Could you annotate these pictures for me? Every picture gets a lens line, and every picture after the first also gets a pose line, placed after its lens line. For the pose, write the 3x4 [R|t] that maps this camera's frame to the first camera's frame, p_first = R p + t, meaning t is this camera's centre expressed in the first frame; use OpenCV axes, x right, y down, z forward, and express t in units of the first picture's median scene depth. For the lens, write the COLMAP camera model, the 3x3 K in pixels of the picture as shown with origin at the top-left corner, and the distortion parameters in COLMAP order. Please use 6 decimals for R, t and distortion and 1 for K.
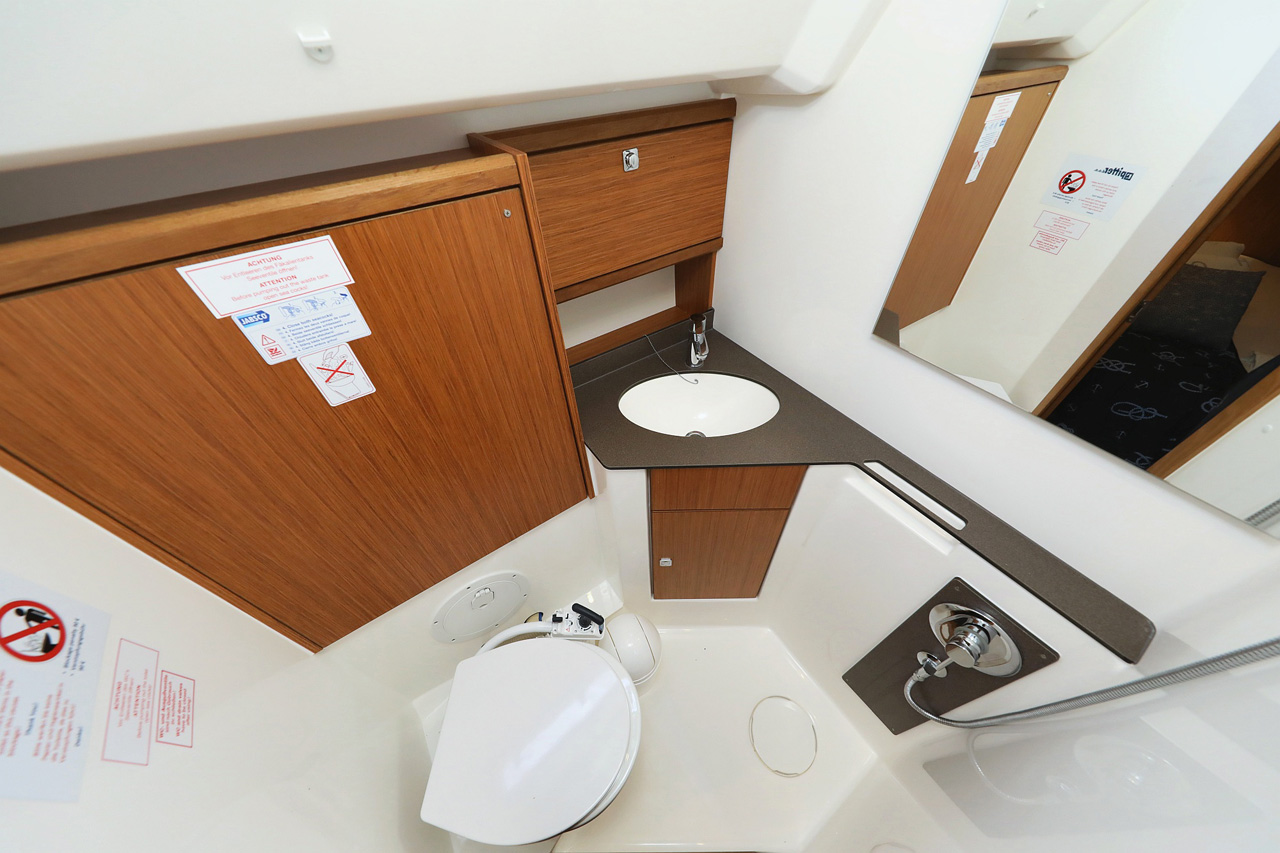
lens RADIAL K [[428.3, 0, 640.0], [0, 428.3, 426.5], [0, 0, 1]] dist [-0.000489, -0.000038]
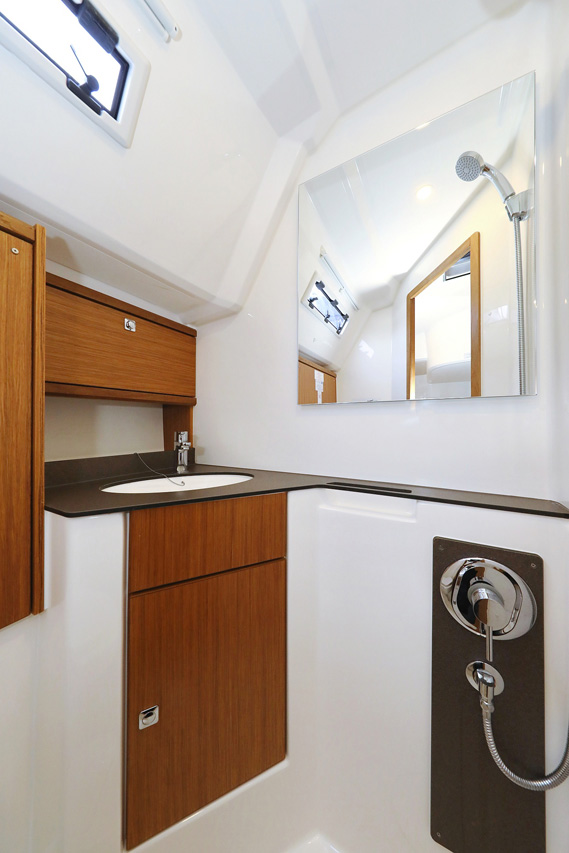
lens RADIAL K [[283.7, 0, 284.5], [0, 283.7, 426.5], [0, 0, 1]] dist [0.011185, -0.000008]
pose [[0.898500, 0.042595, 0.436902, 0.042340], [0.289569, 0.690515, -0.662827, 0.453960], [-0.329920, 0.722063, 0.608093, 0.397445]]
